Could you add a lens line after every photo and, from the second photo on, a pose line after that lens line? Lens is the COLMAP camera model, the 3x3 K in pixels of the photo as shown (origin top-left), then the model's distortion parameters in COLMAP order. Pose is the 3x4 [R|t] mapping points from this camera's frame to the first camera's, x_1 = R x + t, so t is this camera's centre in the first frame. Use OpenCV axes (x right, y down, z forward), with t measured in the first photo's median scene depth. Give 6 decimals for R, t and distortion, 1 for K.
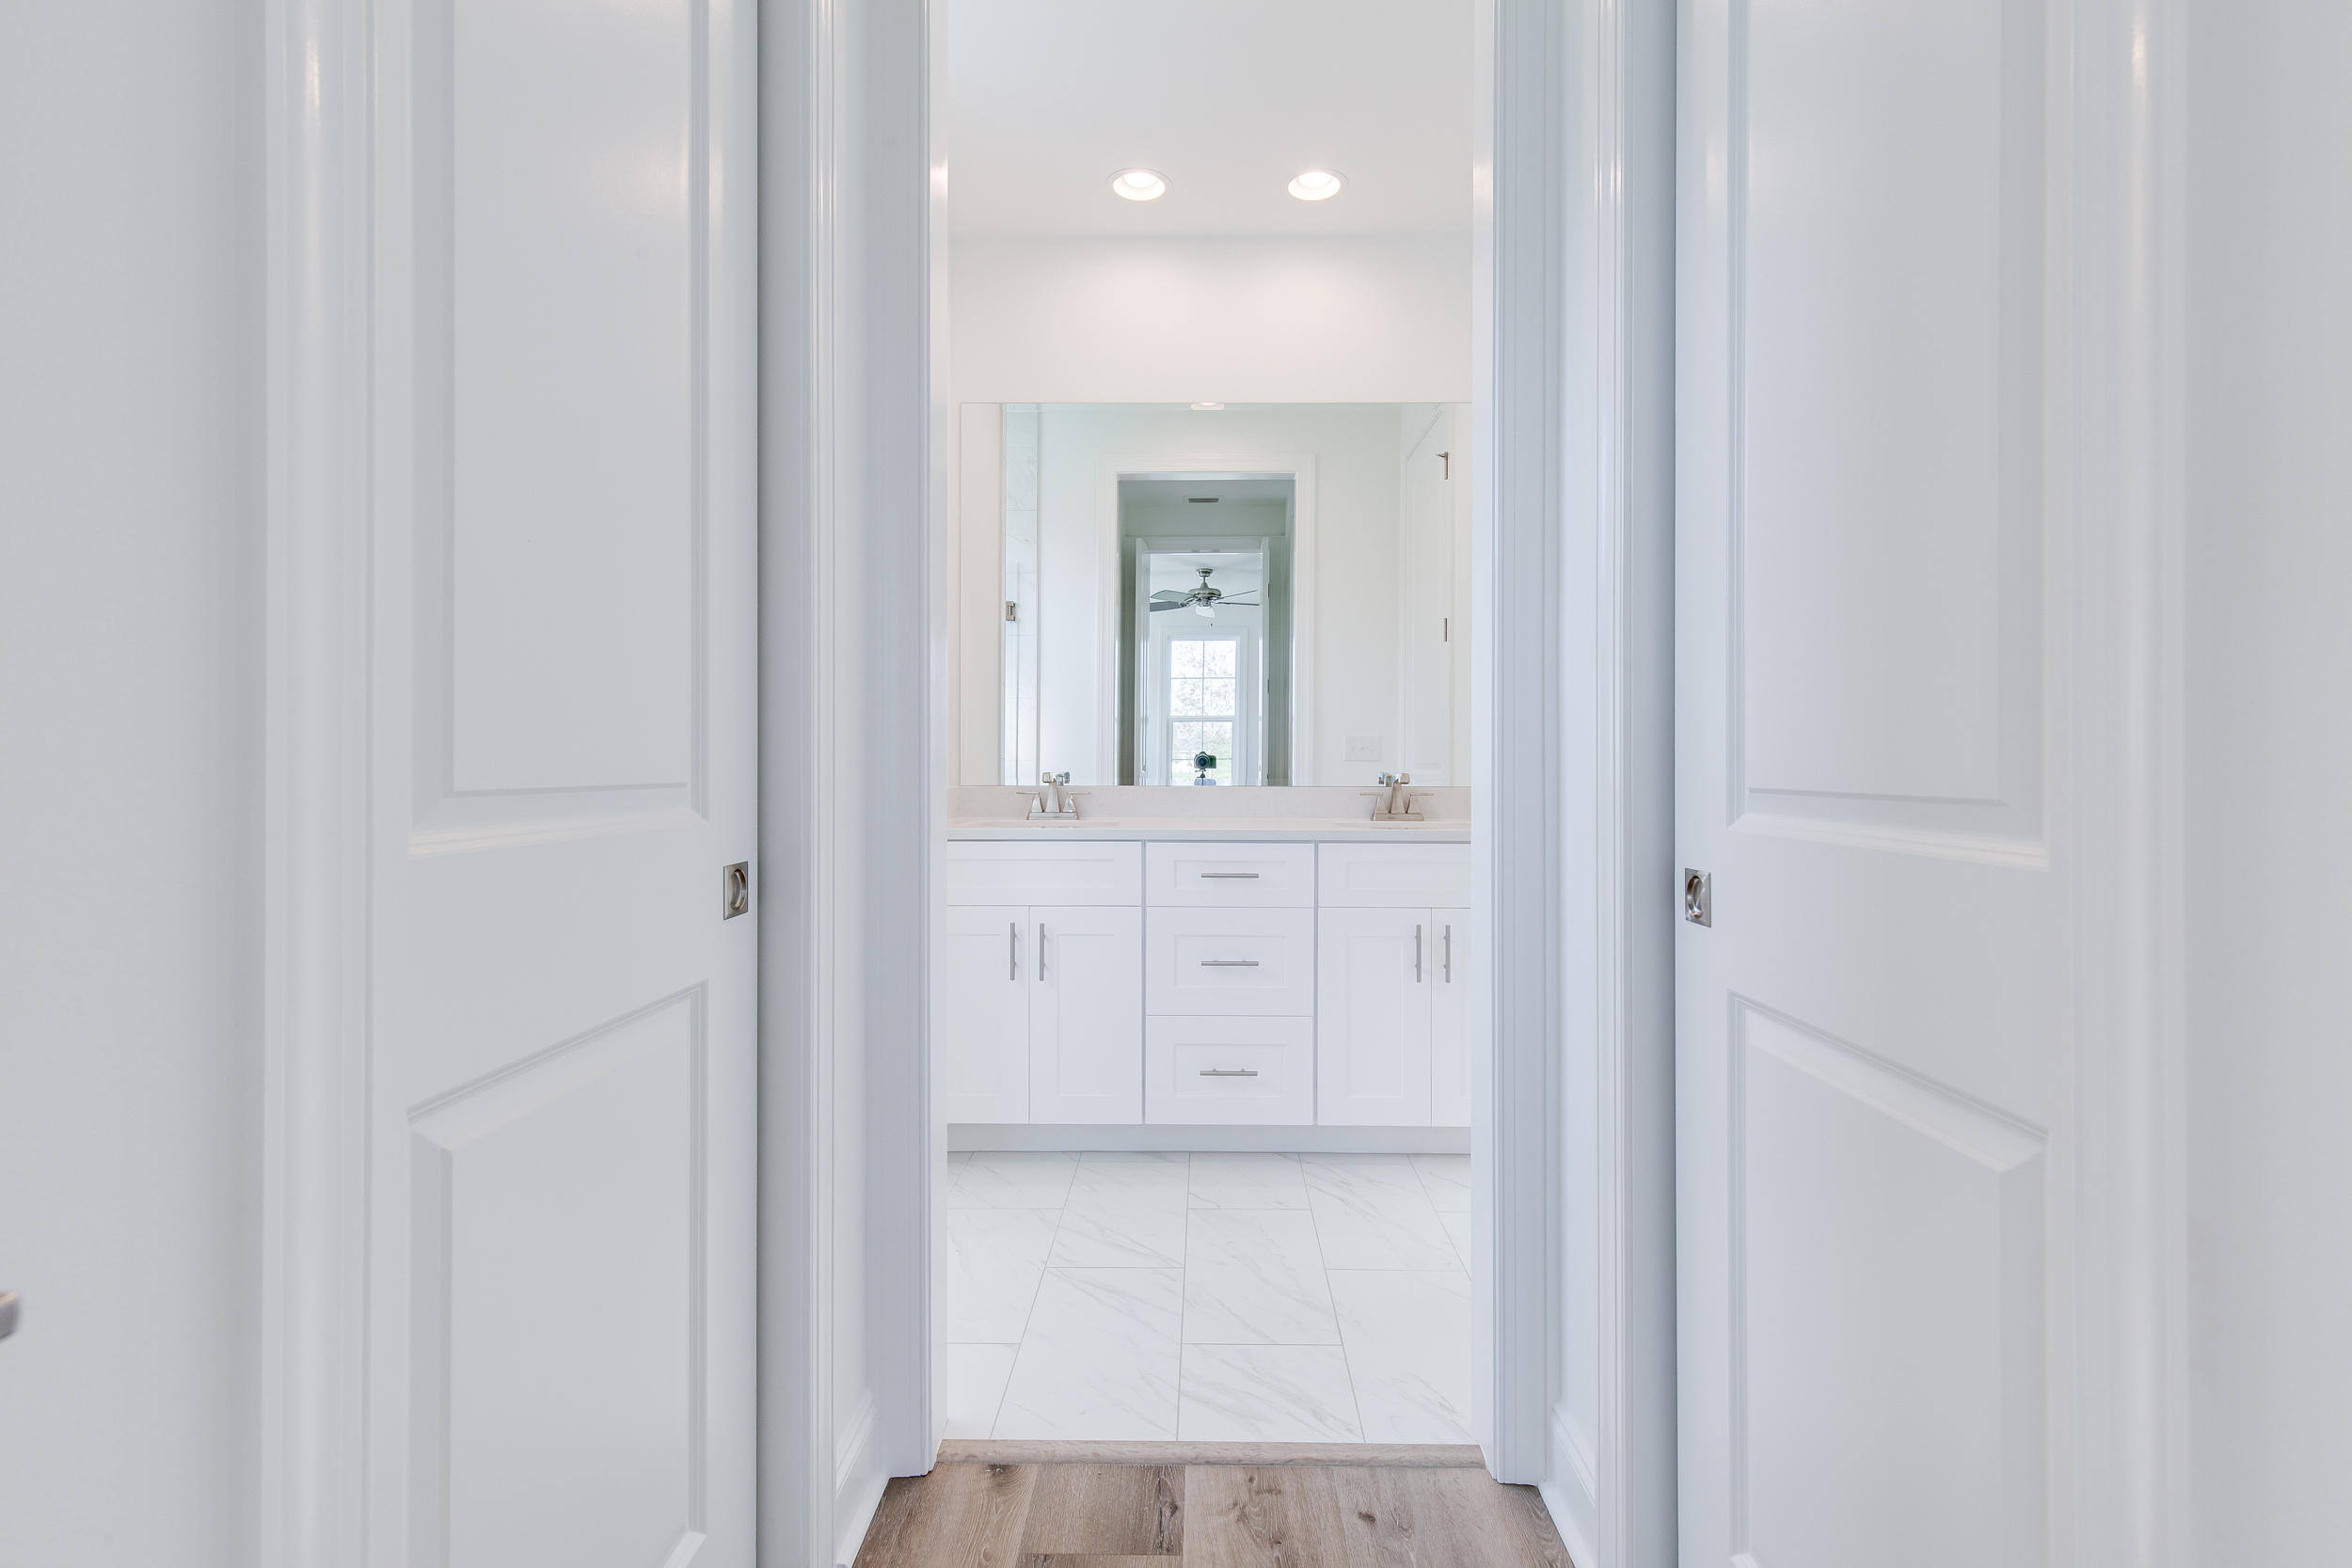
lens RADIAL K [[1085.3, 0, 1184.6], [0, 1085.3, 774.2], [0, 0, 1]] dist [0.003849, 0.001021]
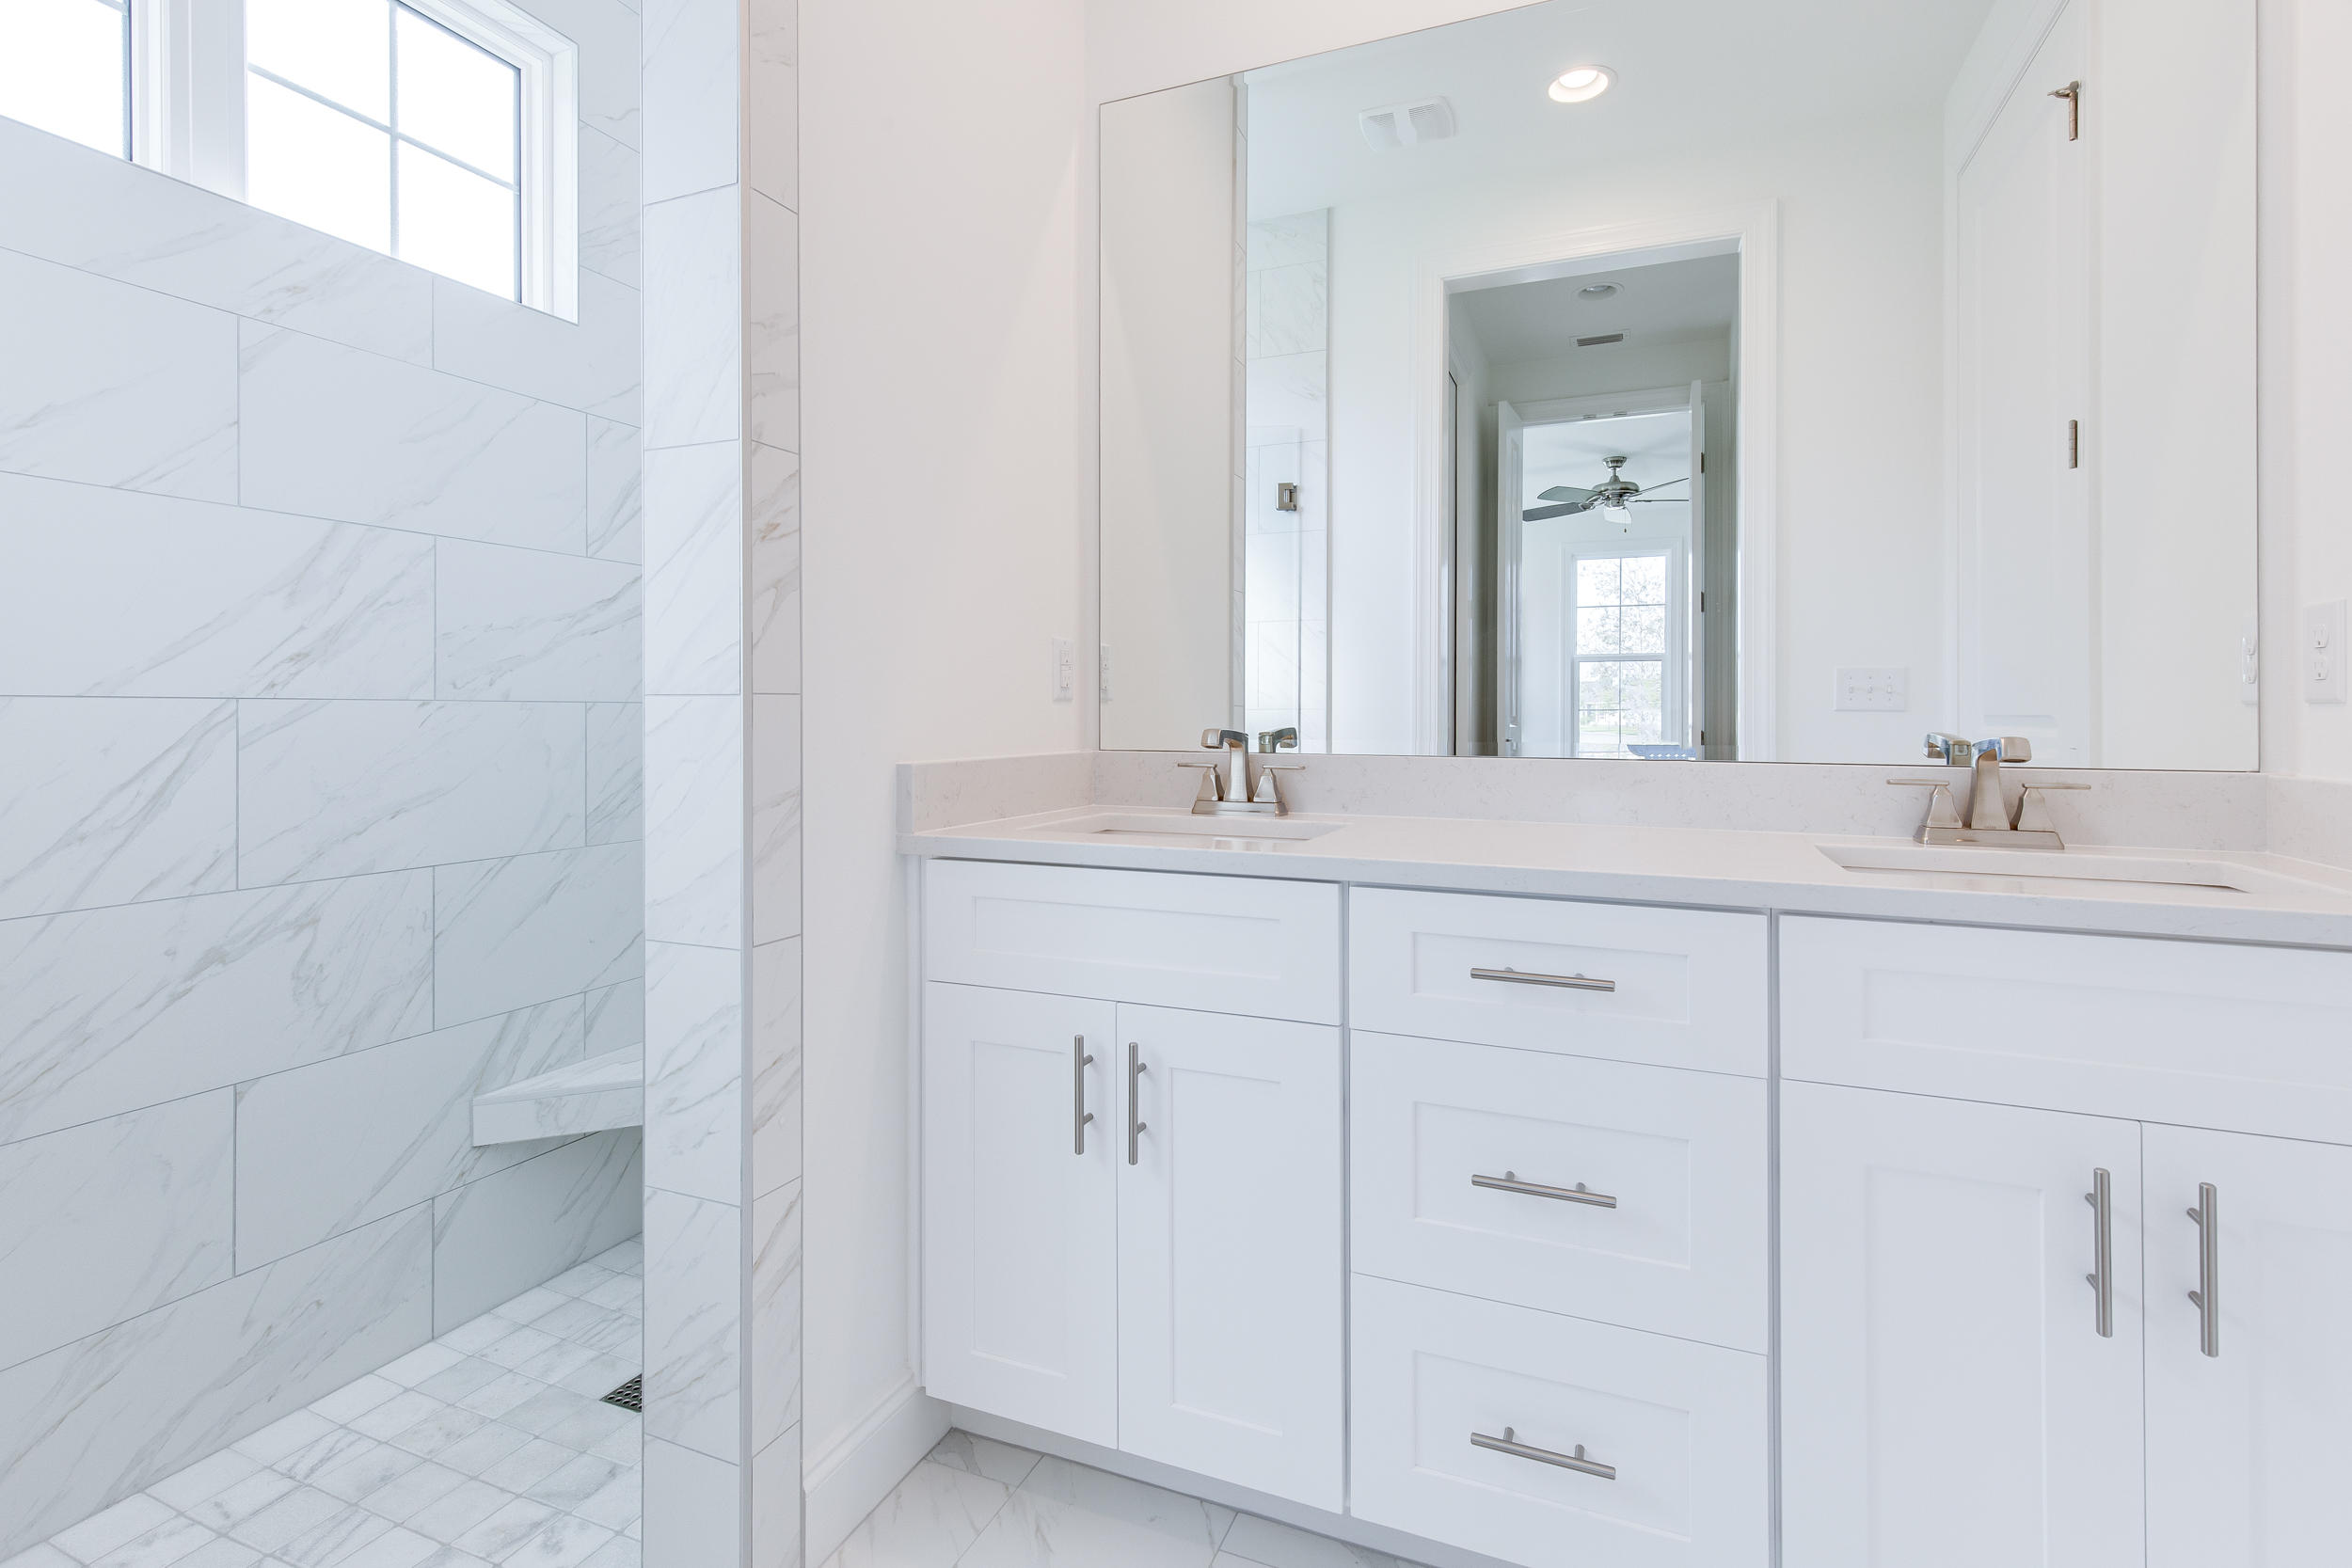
lens RADIAL K [[1085.3, 0, 1189.9], [0, 1085.3, 702.2], [0, 0, 1]] dist [0.003849, 0.001021]
pose [[0.928393, -0.002019, -0.371595, 0.050697], [-0.005679, 0.999791, -0.019620, -0.003218], [0.371557, 0.020325, 0.928188, 0.393254]]
